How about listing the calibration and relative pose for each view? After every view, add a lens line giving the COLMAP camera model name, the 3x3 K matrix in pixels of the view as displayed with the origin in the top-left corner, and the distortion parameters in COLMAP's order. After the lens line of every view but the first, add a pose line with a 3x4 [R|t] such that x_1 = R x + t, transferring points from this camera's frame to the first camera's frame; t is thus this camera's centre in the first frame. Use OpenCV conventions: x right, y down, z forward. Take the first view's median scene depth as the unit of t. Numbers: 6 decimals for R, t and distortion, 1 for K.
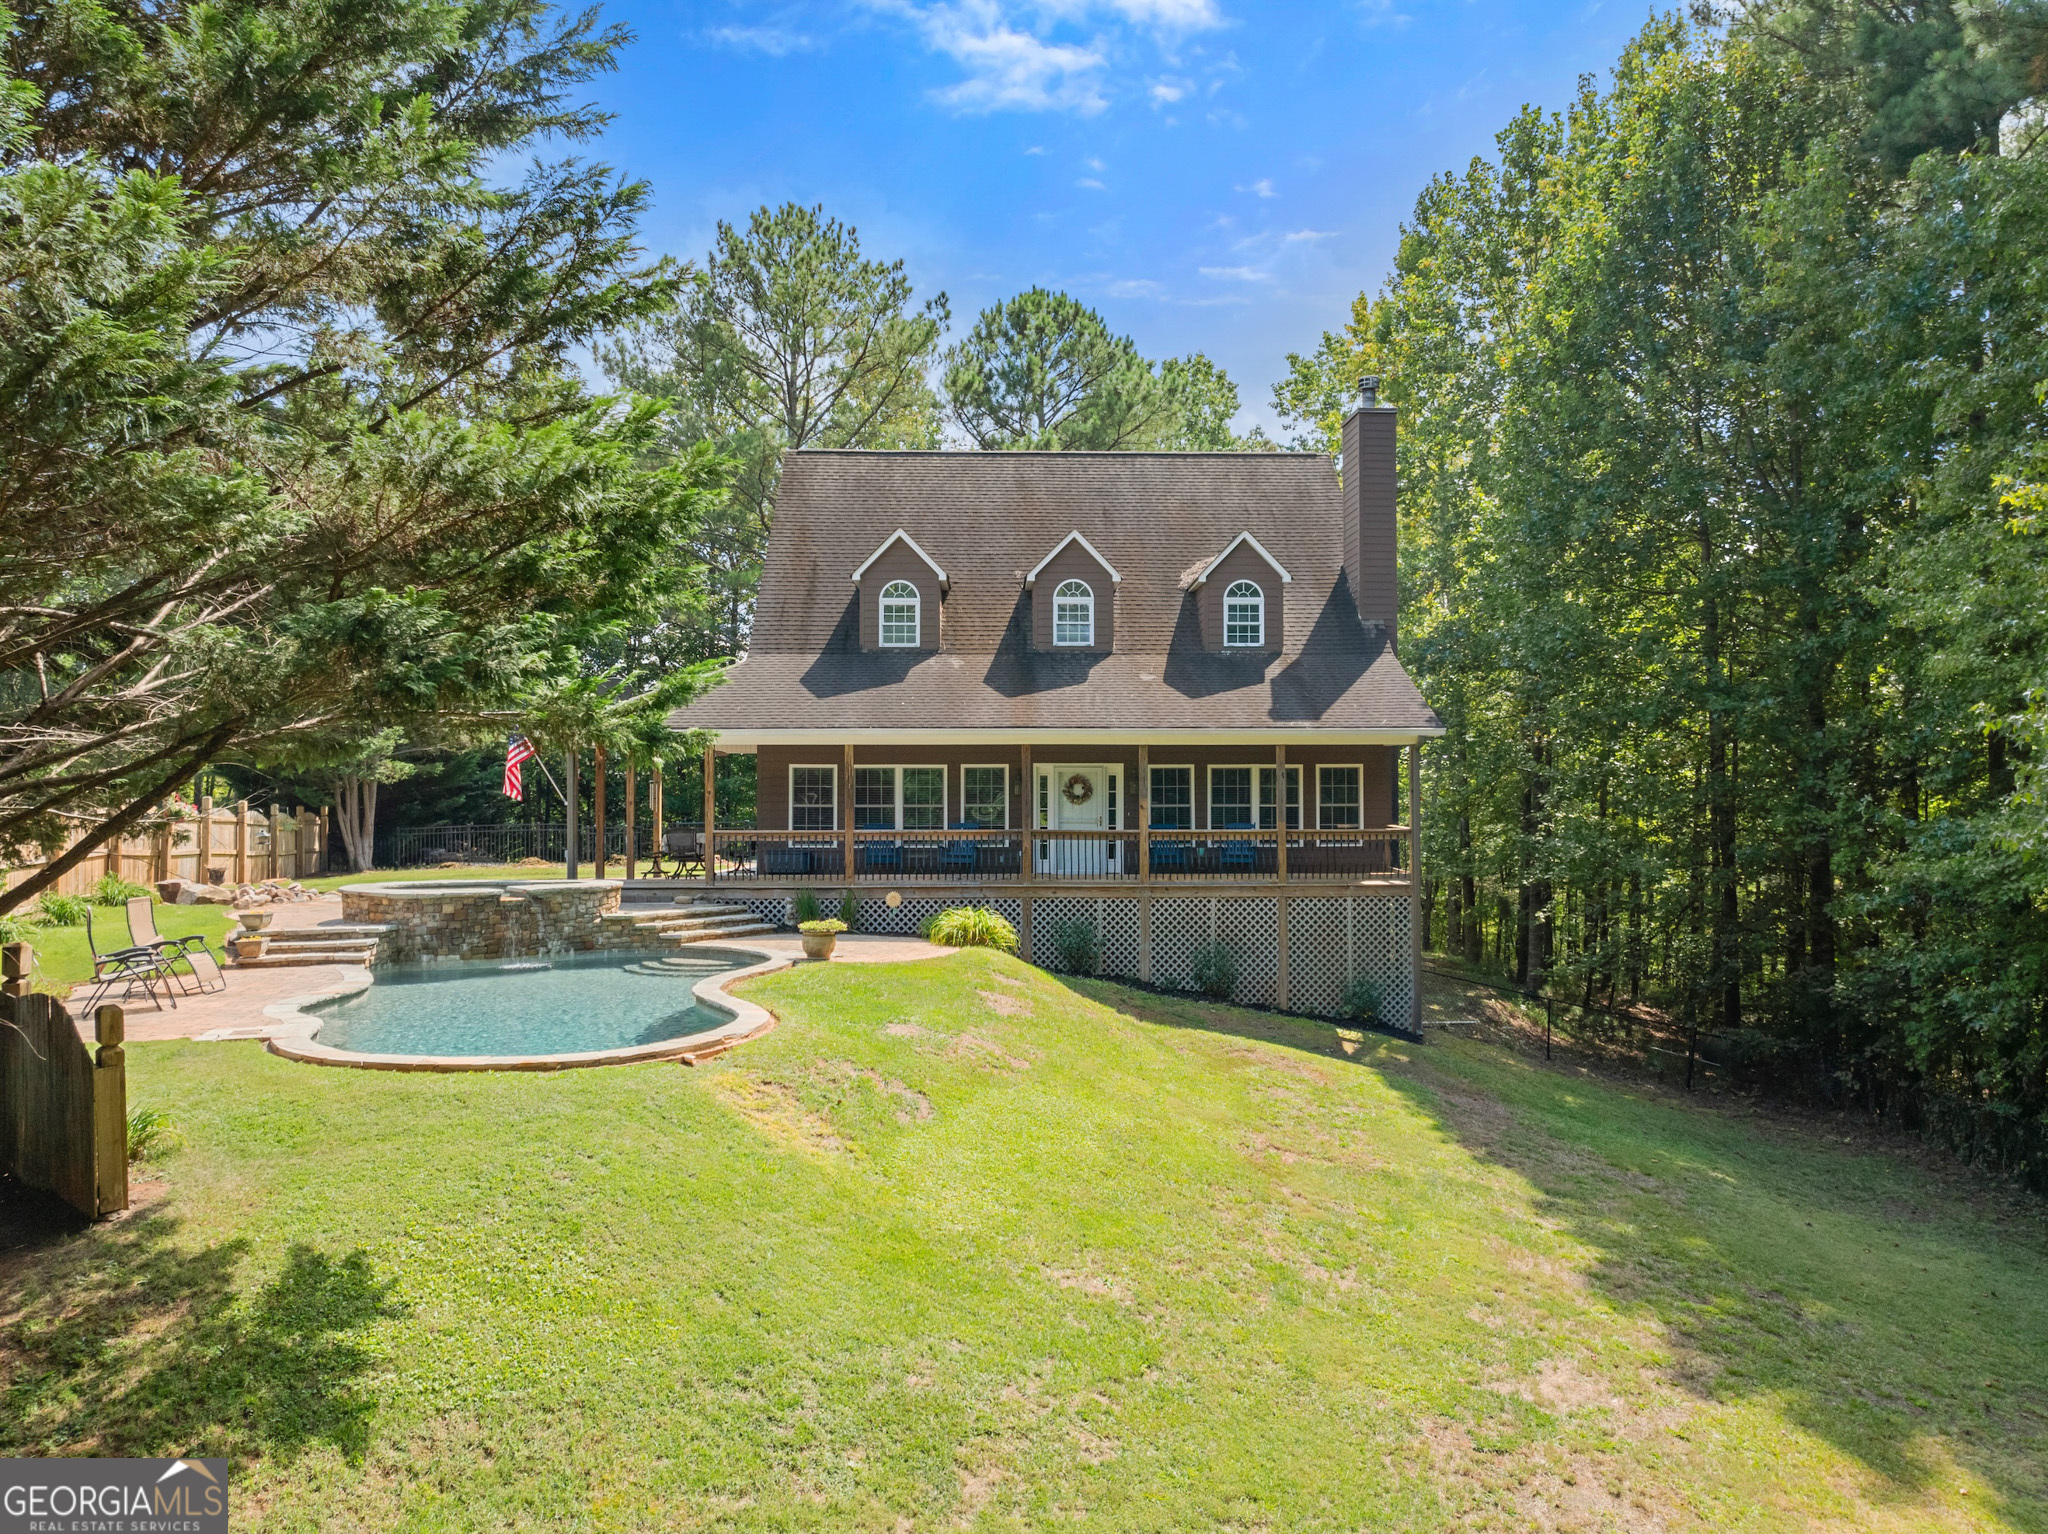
lens RADIAL K [[1469.8, 0, 1069.2], [0, 1469.8, 708.2], [0, 0, 1]] dist [-0.027158, -0.002453]
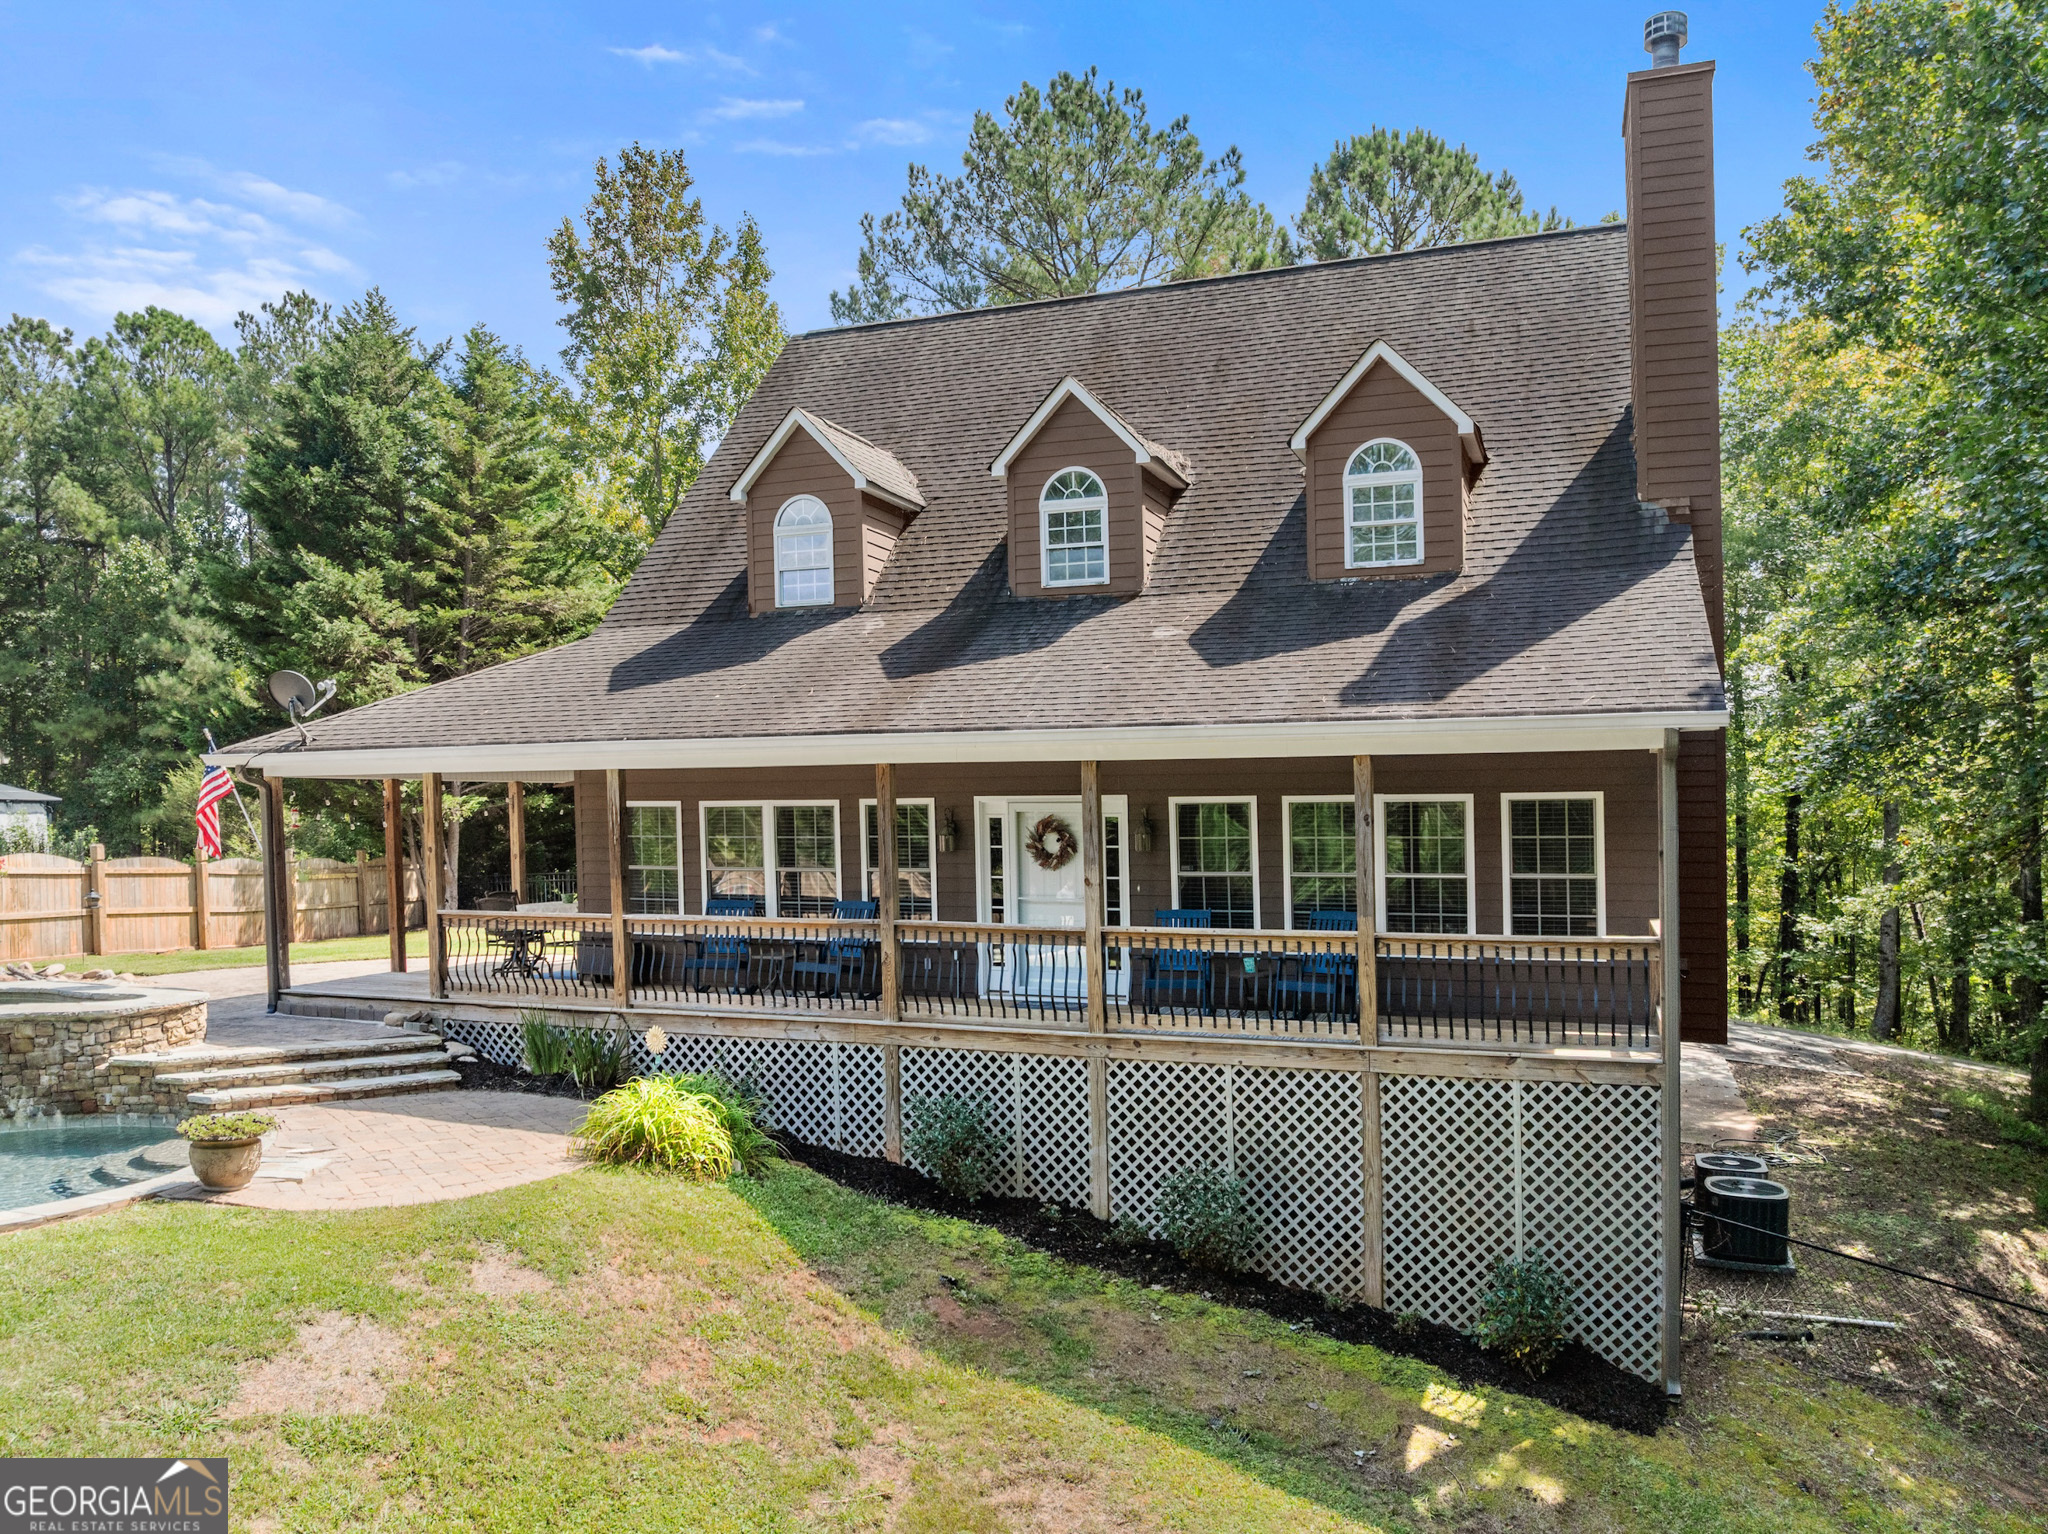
lens RADIAL K [[1521.5, 0, 1025.8], [0, 1521.5, 812.7], [0, 0, 1]] dist [-0.031981, 0.000825]
pose [[0.919004, -0.003461, -0.394232, 0.223500], [0.025815, 0.998344, 0.051412, 0.014435], [0.393401, -0.057424, 0.917572, 0.474694]]
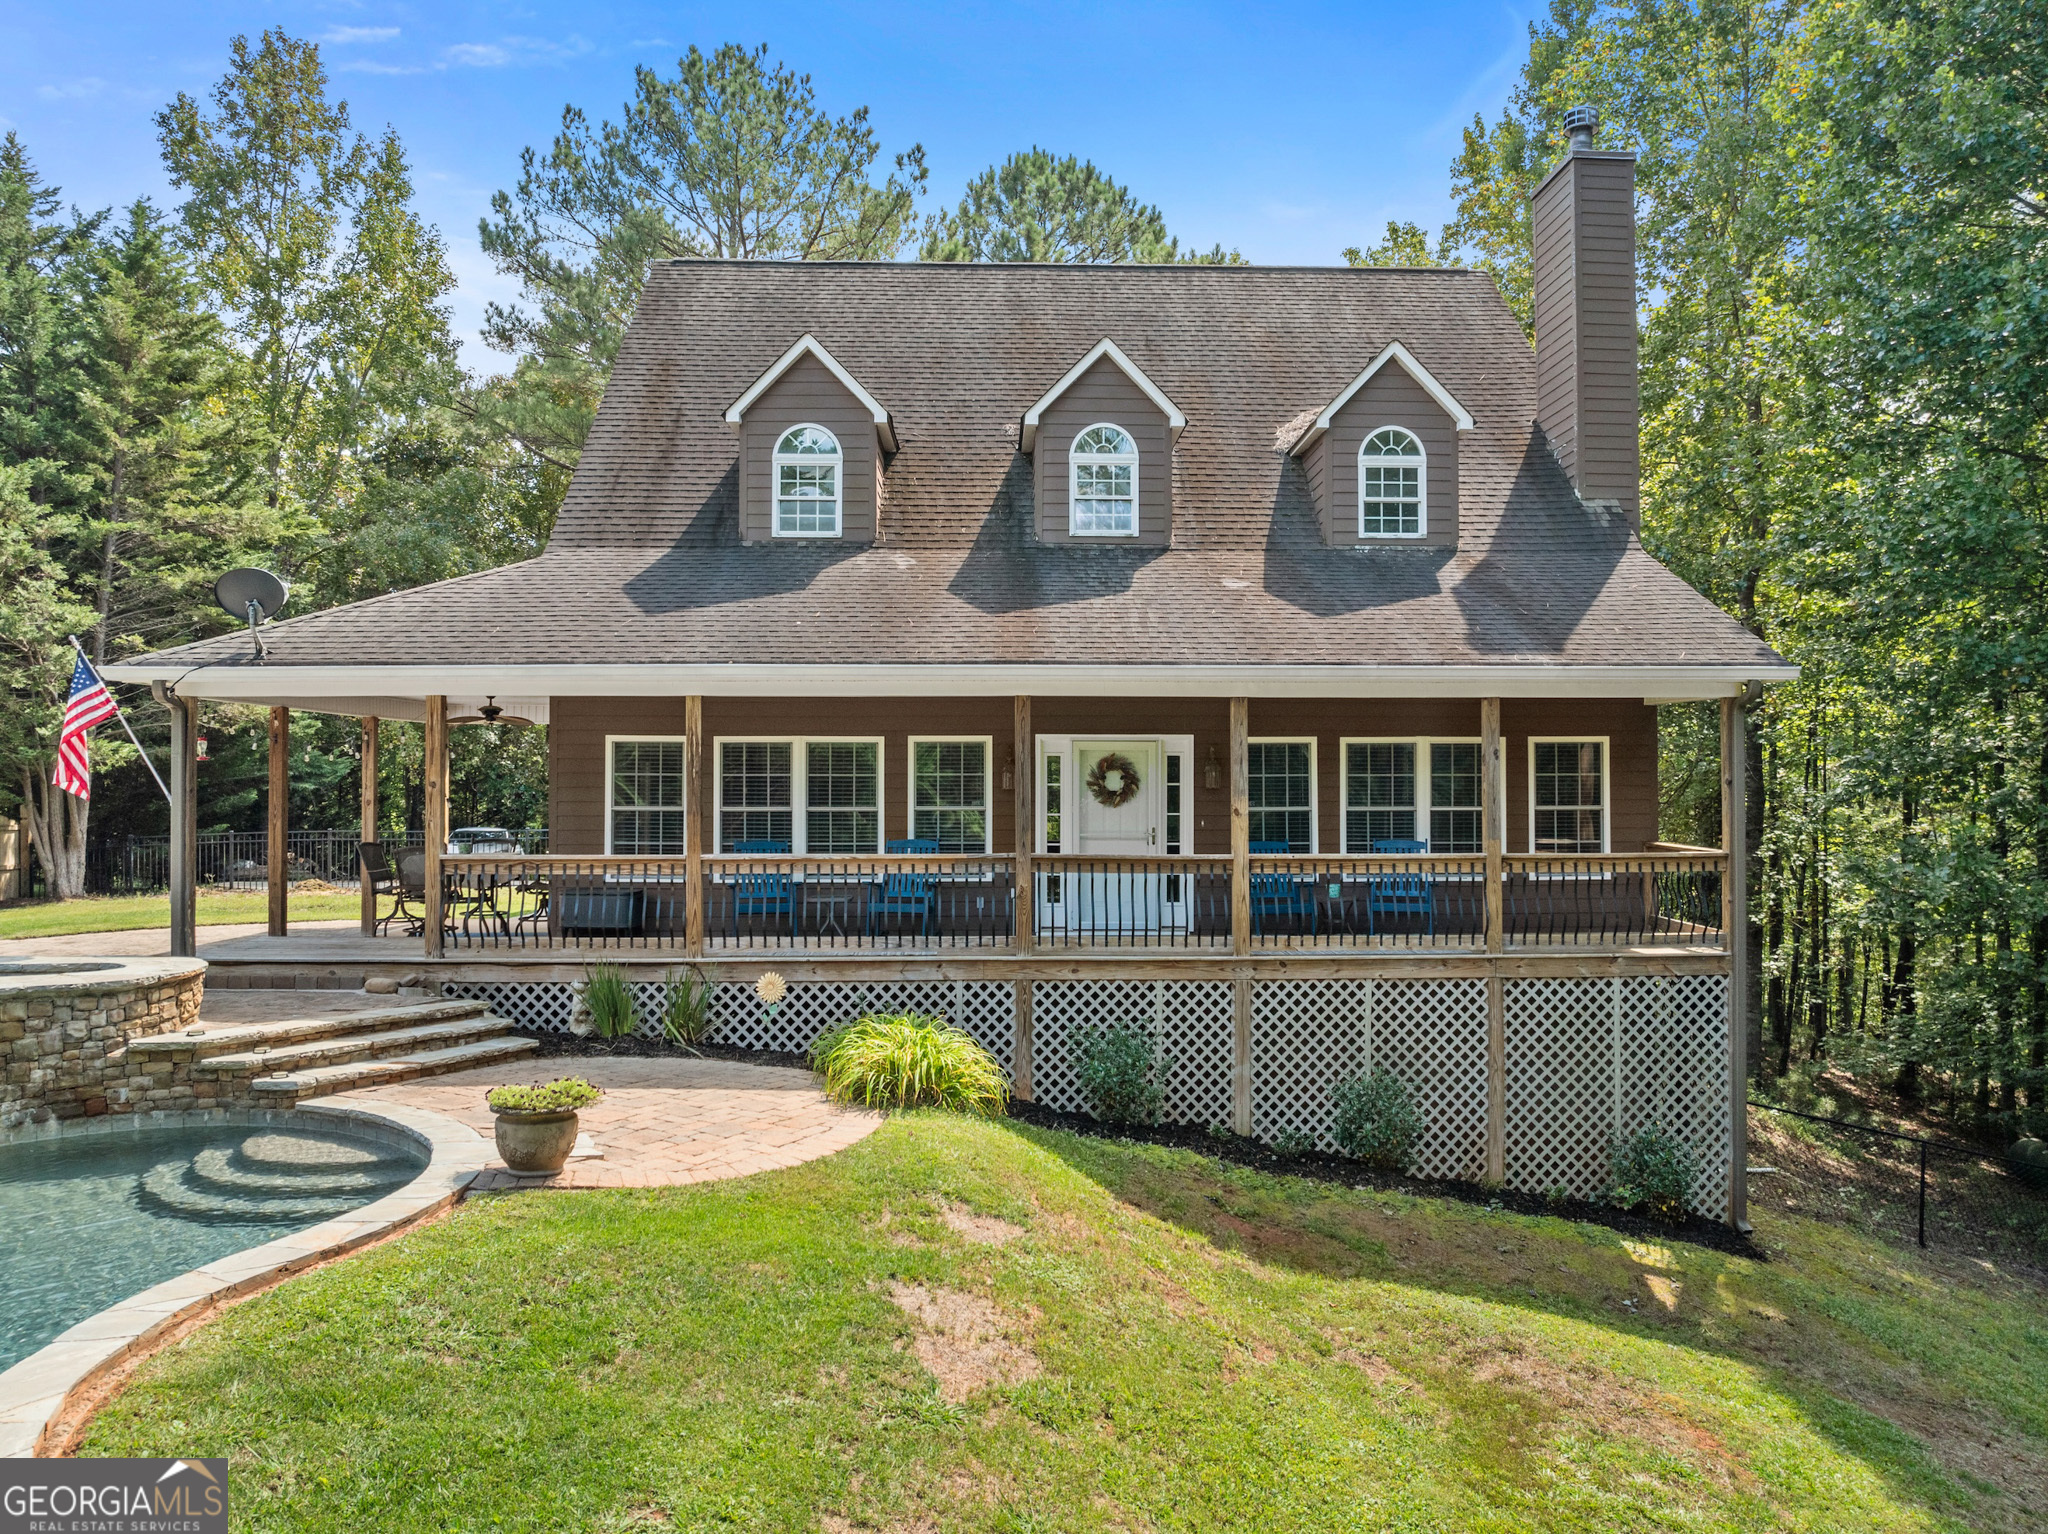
lens RADIAL K [[1469.8, 0, 1069.2], [0, 1469.8, 708.2], [0, 0, 1]] dist [-0.027158, -0.002453]
pose [[0.999999, 0.000970, 0.000754, -0.011786], [-0.000972, 0.999997, 0.002190, 0.026109], [-0.000751, -0.002191, 0.999997, 0.430879]]
